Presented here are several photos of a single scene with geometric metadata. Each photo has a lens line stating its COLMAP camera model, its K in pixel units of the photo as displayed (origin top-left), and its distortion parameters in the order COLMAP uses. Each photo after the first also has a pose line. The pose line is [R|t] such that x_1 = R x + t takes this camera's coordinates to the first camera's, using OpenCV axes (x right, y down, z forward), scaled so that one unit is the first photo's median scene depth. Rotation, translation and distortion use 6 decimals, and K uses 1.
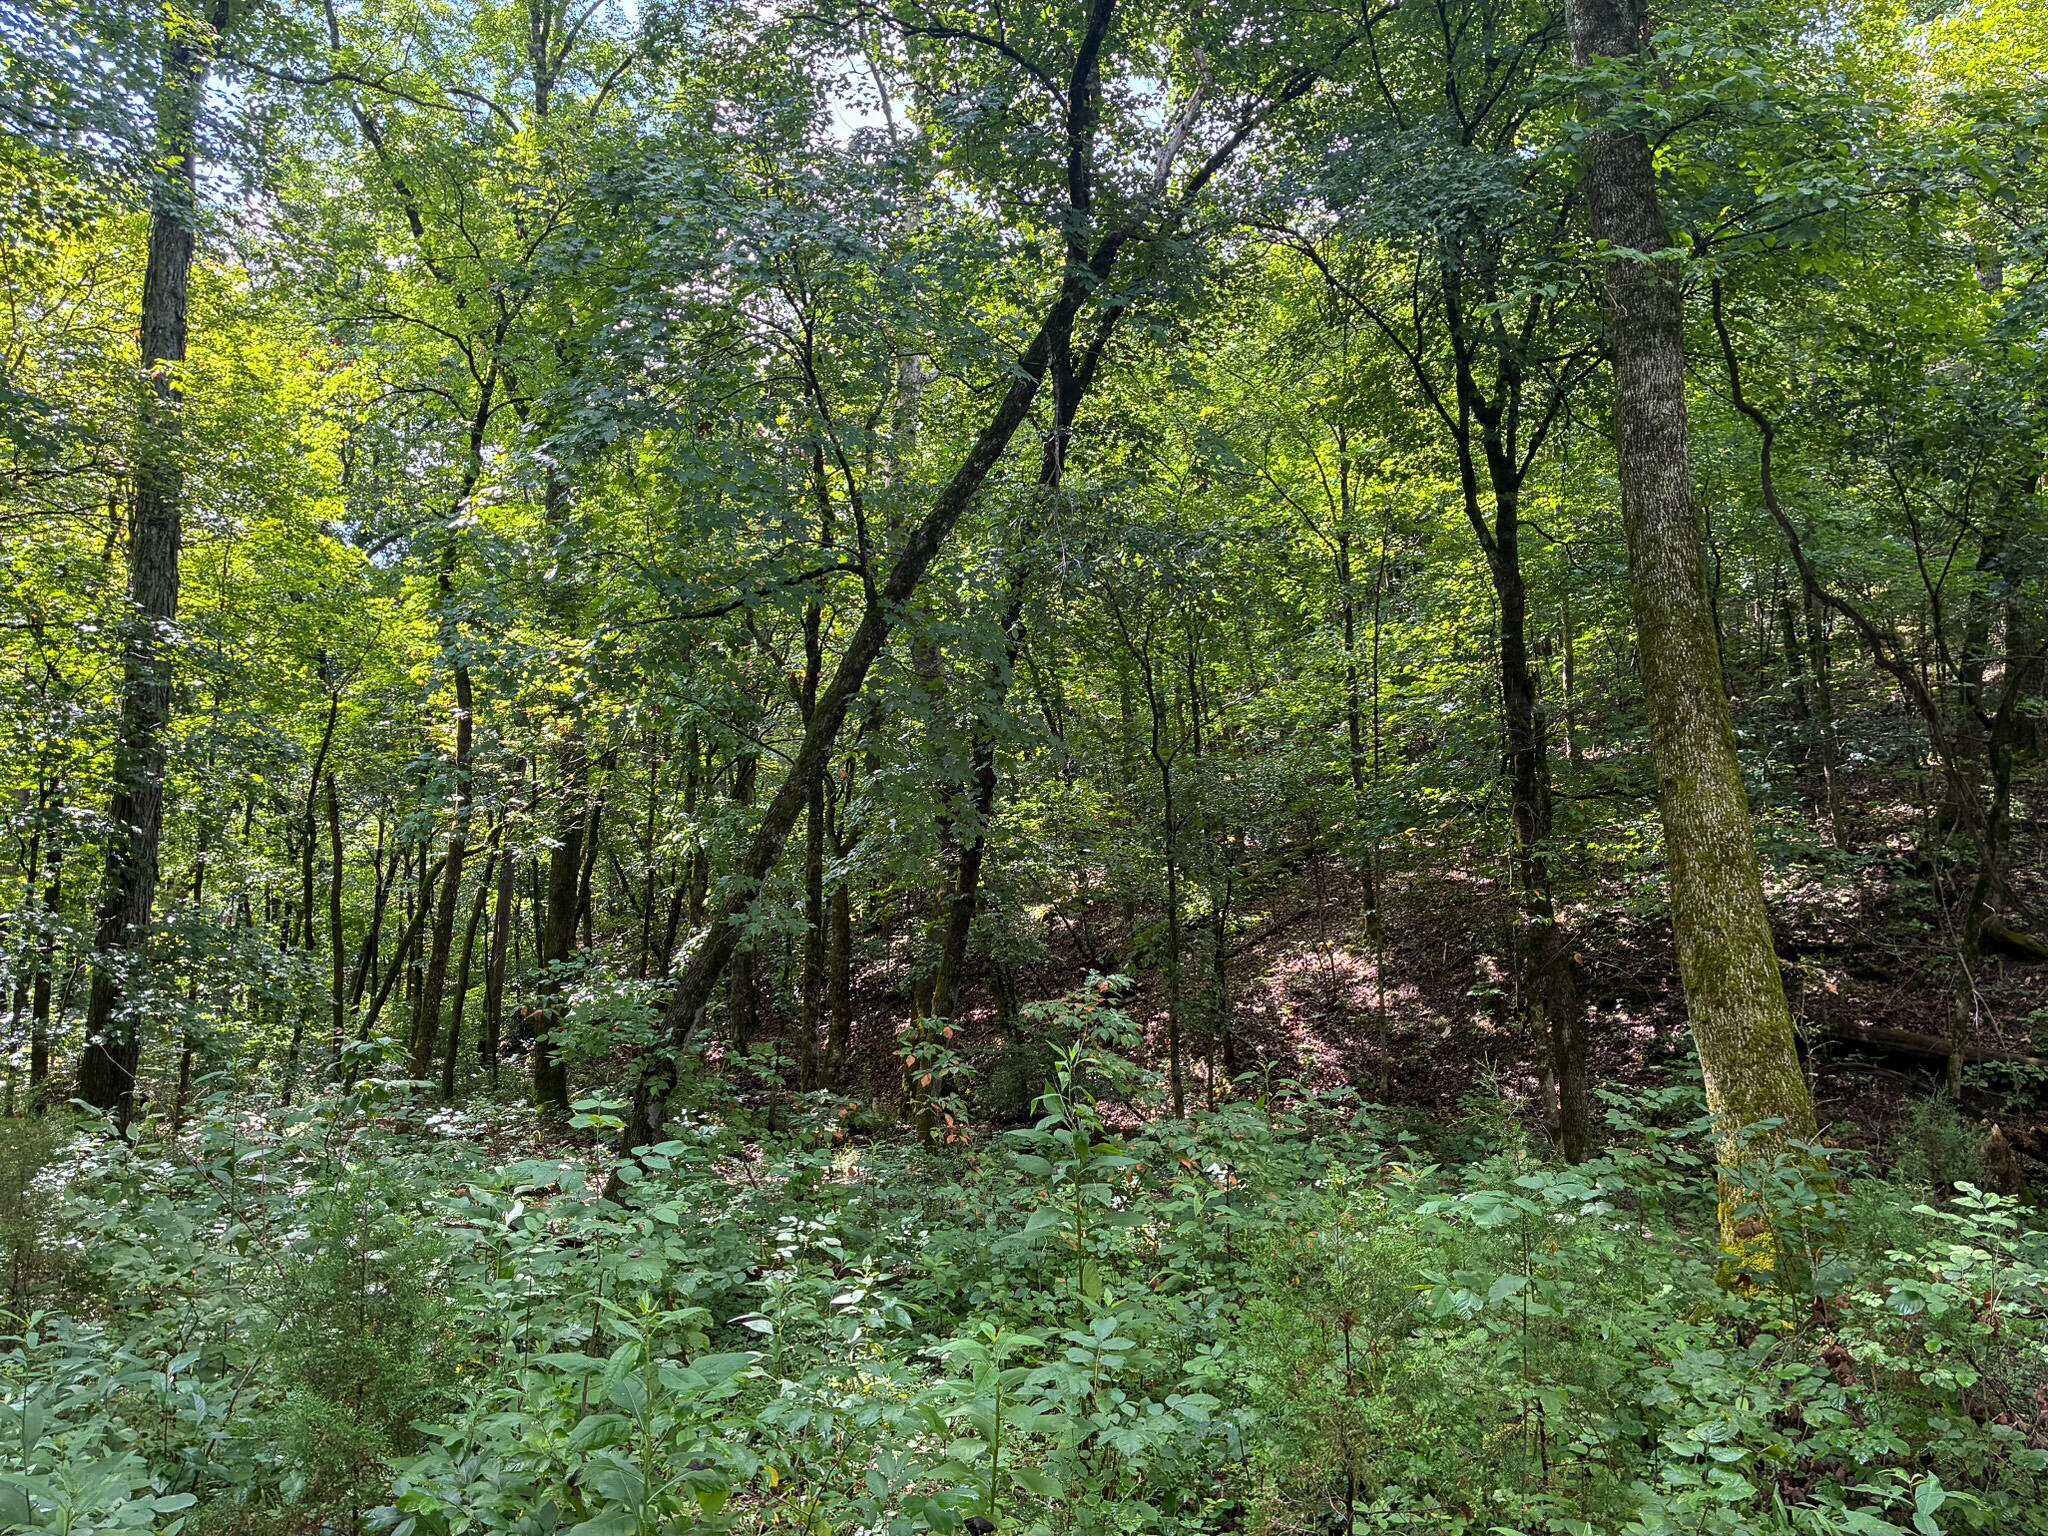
lens RADIAL K [[1514.9, 0, 1020.0], [0, 1514.9, 762.6], [0, 0, 1]] dist [0.019630, -0.038372]
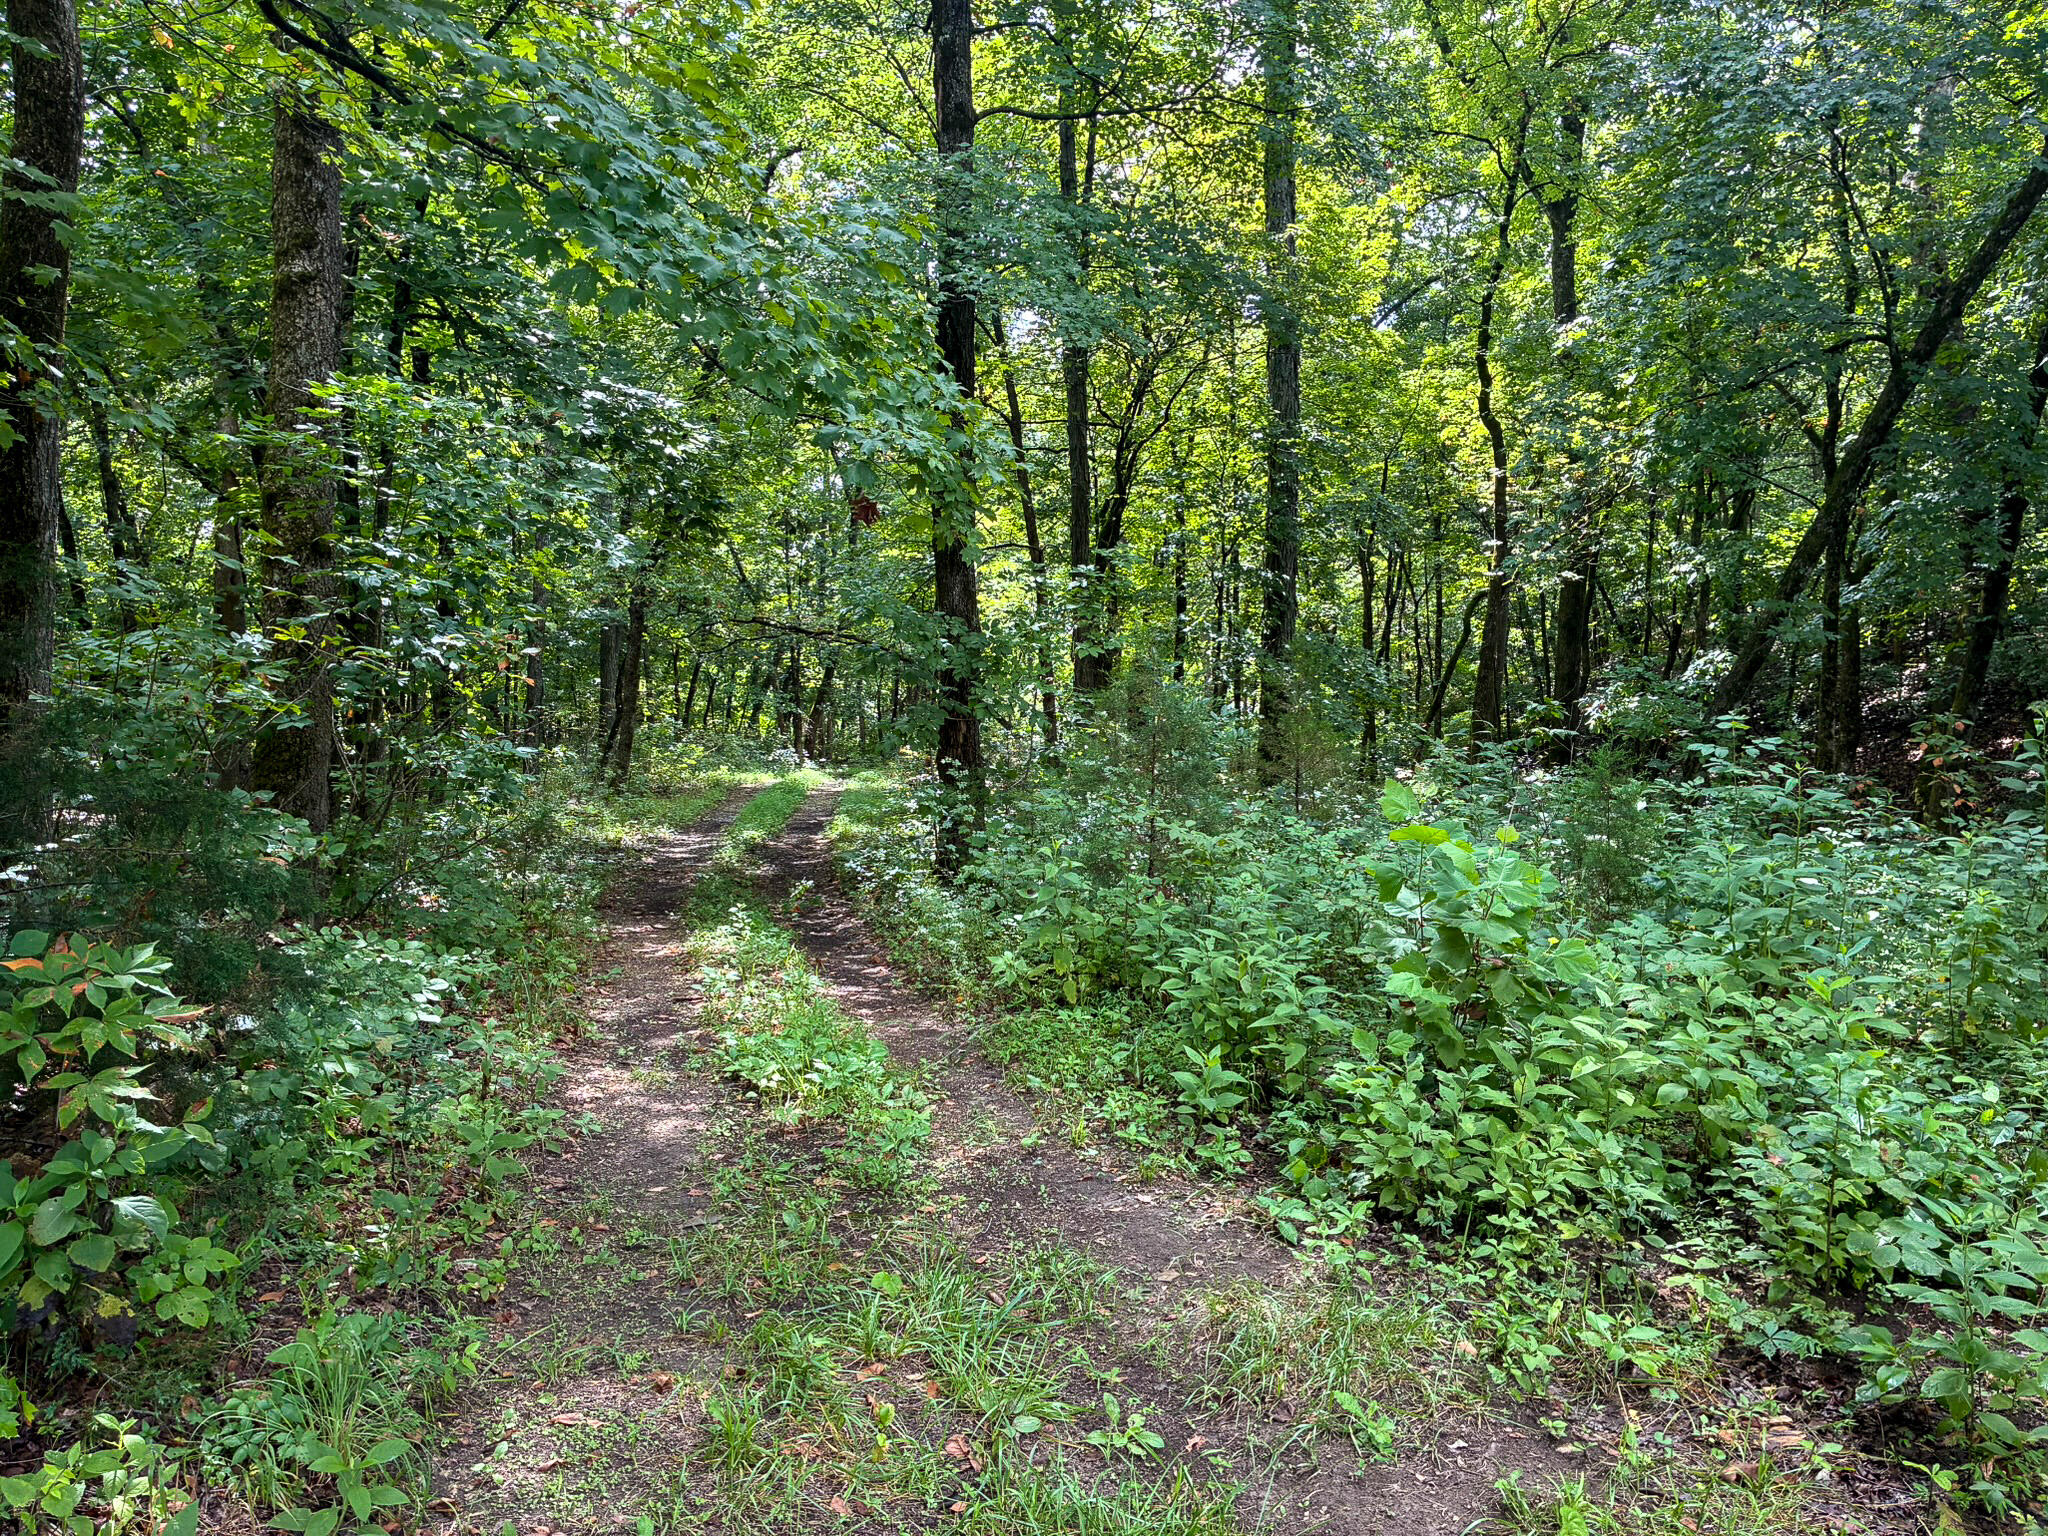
lens RADIAL K [[1514.9, 0, 1003.6], [0, 1514.9, 749.2], [0, 0, 1]] dist [0.019630, -0.038372]
pose [[0.814730, 0.038138, -0.578585, 0.017540], [0.057779, 0.987529, 0.146455, -0.013587], [0.576955, -0.152751, 0.802366, -0.225431]]
